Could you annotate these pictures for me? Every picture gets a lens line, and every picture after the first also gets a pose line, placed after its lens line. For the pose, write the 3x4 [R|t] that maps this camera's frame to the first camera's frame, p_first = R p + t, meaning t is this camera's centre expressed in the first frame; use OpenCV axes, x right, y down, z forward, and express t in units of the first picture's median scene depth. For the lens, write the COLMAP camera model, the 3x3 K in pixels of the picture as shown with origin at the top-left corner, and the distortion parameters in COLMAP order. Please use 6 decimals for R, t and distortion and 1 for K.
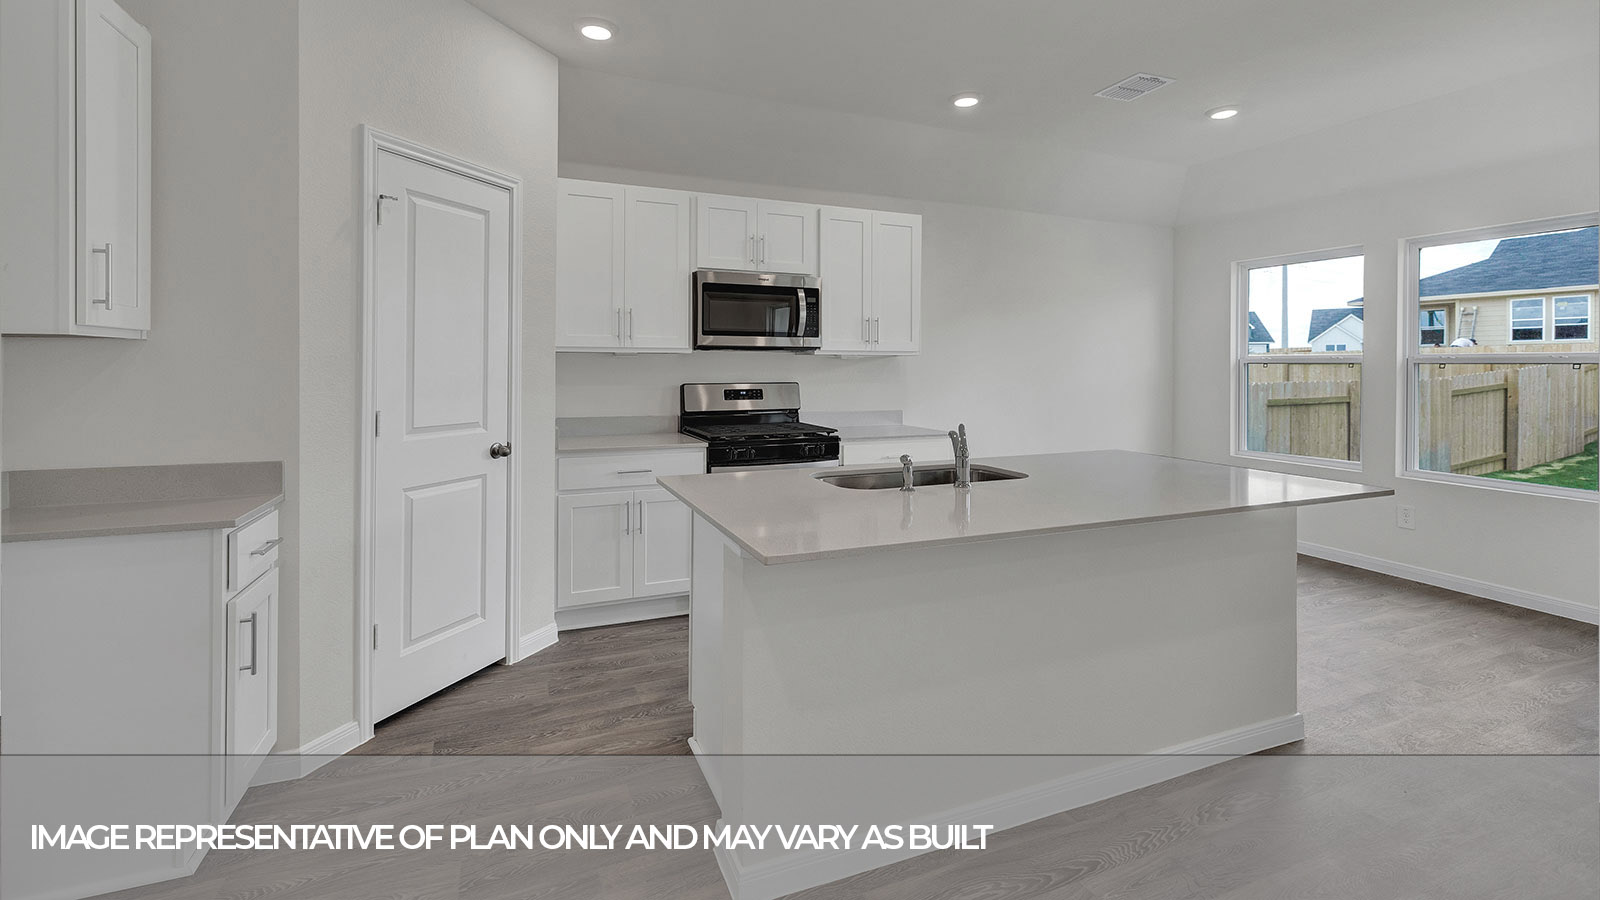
lens RADIAL K [[677.3, 0, 794.7], [0, 677.3, 368.3], [0, 0, 1]] dist [-0.012751, 0.000143]
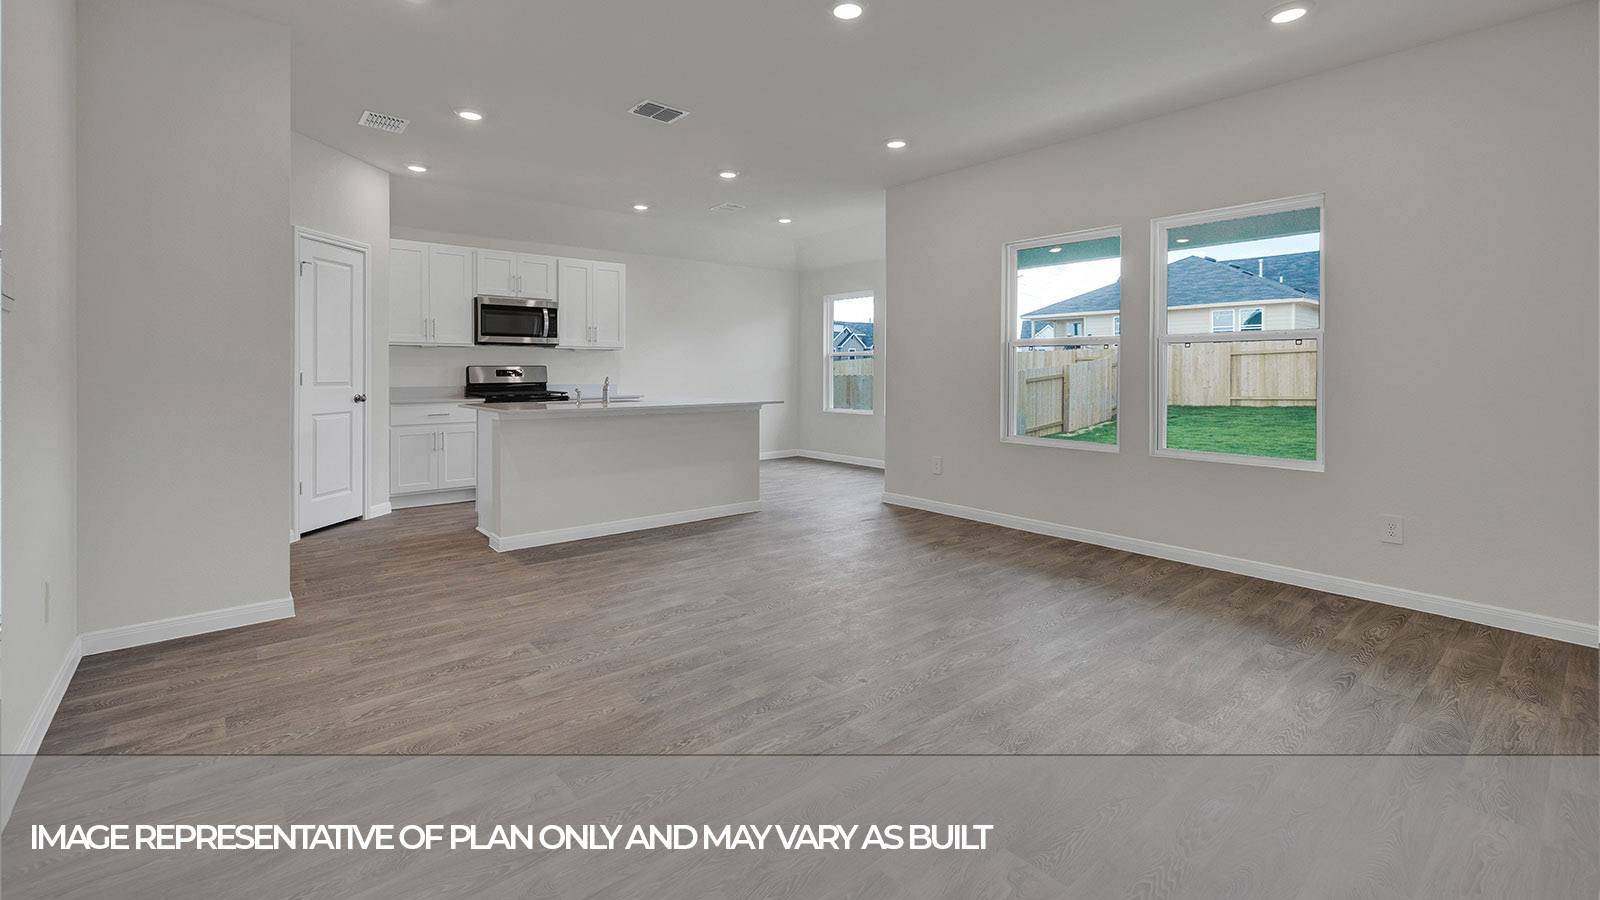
lens RADIAL K [[677.3, 0, 794.7], [0, 677.3, 368.3], [0, 0, 1]] dist [-0.012751, 0.000143]
pose [[0.953299, -0.001733, 0.302024, 0.094524], [0.002628, 0.999993, -0.002558, 0.036723], [-0.302018, 0.003232, 0.953297, -0.793334]]
